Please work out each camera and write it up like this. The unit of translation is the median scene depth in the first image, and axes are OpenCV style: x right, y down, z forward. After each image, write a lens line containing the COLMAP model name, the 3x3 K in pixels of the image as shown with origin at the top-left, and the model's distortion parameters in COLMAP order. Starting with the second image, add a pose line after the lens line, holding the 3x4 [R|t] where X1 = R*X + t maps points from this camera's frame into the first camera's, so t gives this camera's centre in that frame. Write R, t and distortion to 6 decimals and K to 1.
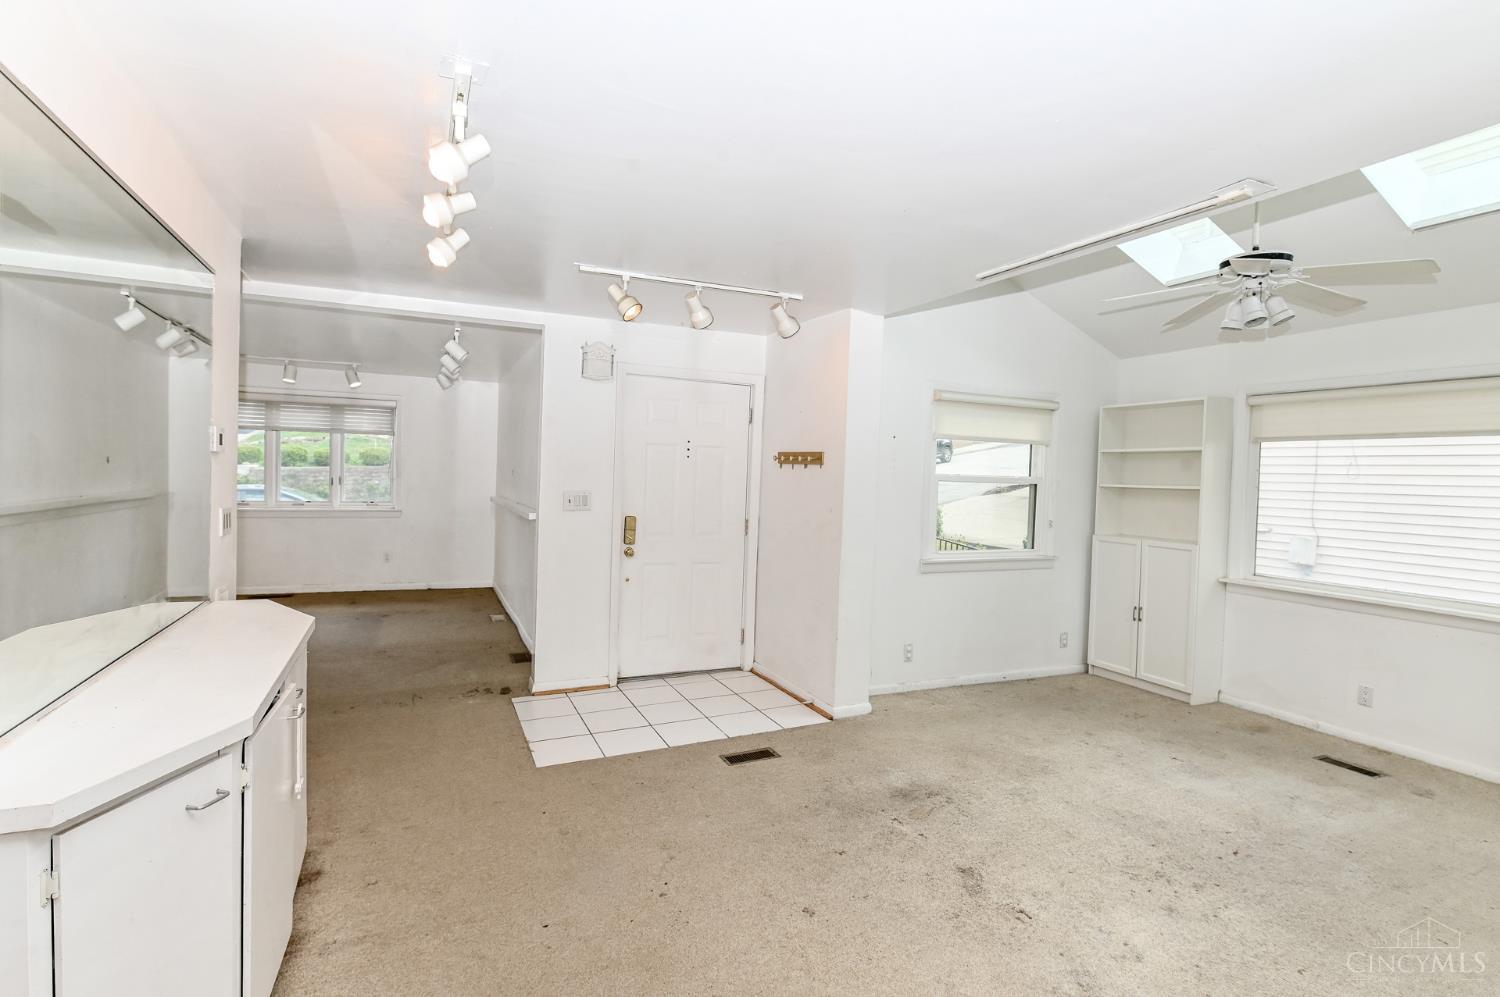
lens RADIAL K [[724.9, 0, 741.4], [0, 724.9, 497.8], [0, 0, 1]] dist [0.001395, -0.007269]
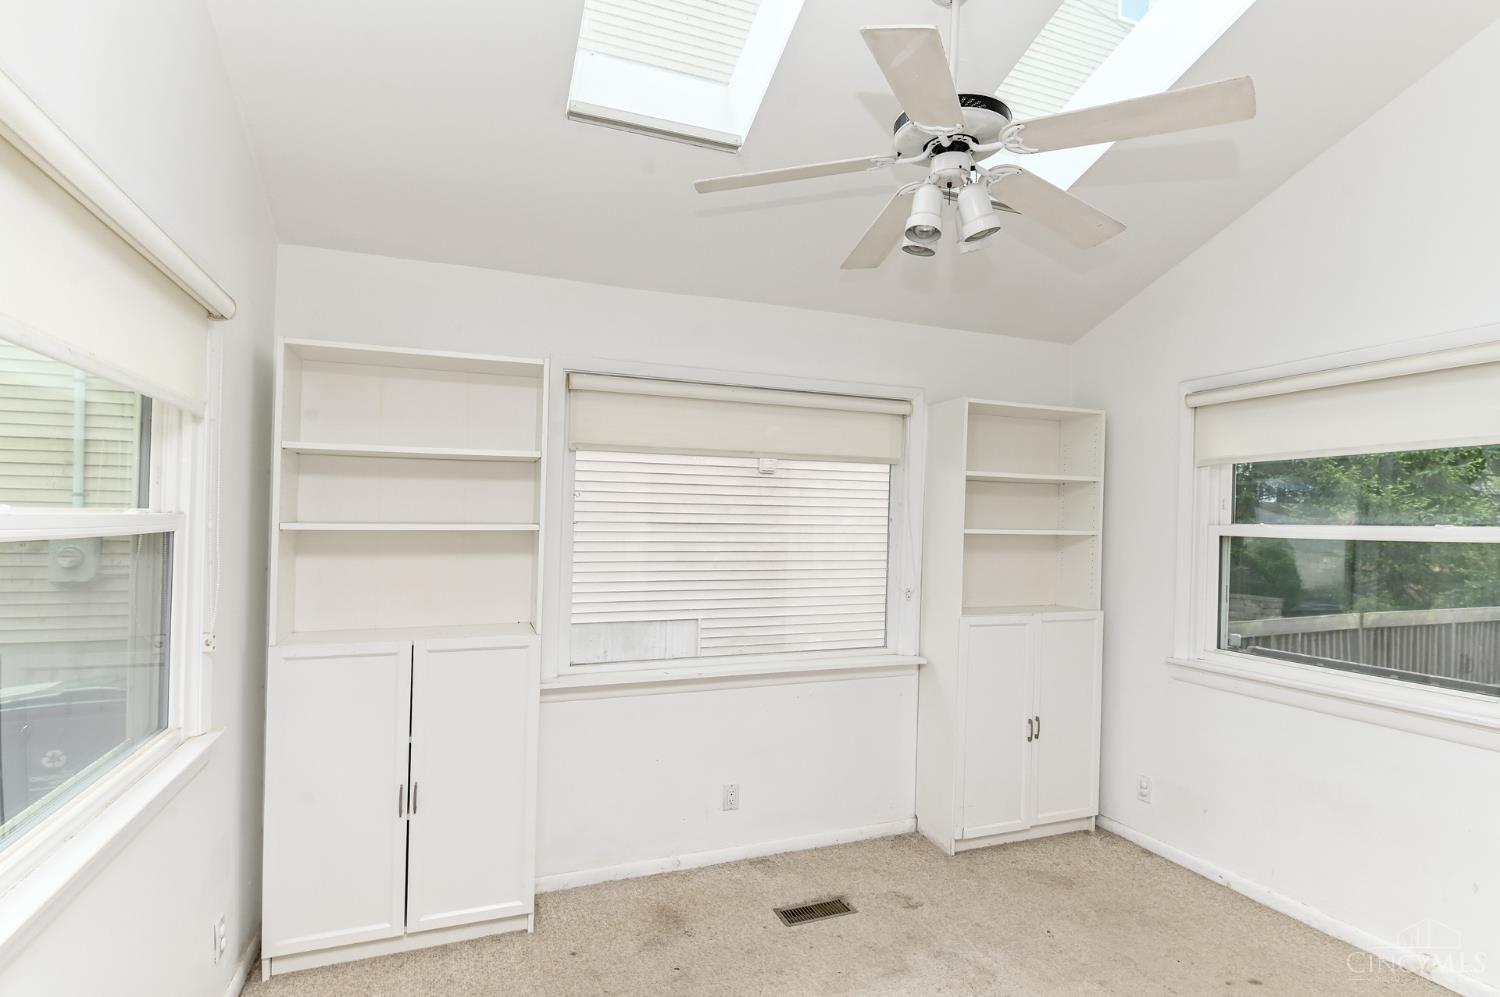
lens RADIAL K [[714.5, 0, 727.9], [0, 714.5, 524.7], [0, 0, 1]] dist [-0.014240, -0.000921]
pose [[0.043937, -0.037699, 0.998323, 0.119083], [0.020718, 0.999107, 0.036817, -0.034425], [-0.998819, 0.019065, 0.044679, 0.871812]]
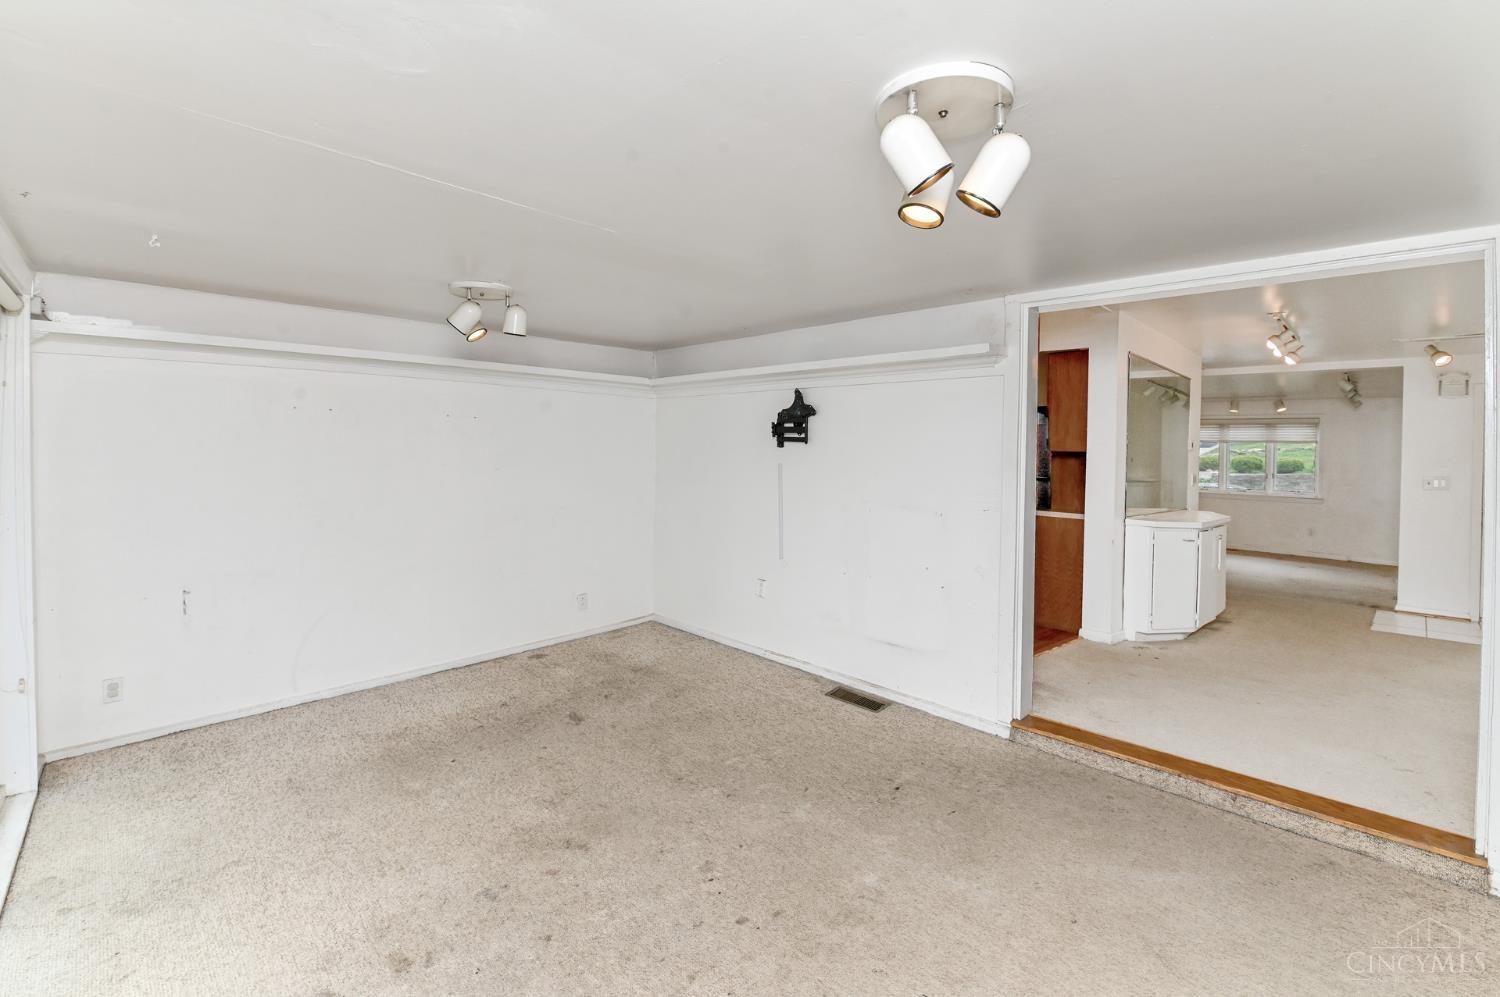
lens RADIAL K [[652.7, 0, 715.1], [0, 652.7, 443.7], [0, 0, 1]] dist [0.001105, -0.010206]
pose [[0.314988, -0.033699, -0.948497, 0.512139], [-0.059173, 0.996728, -0.055063, 0.079048], [0.947249, 0.073469, 0.311963, -0.724571]]
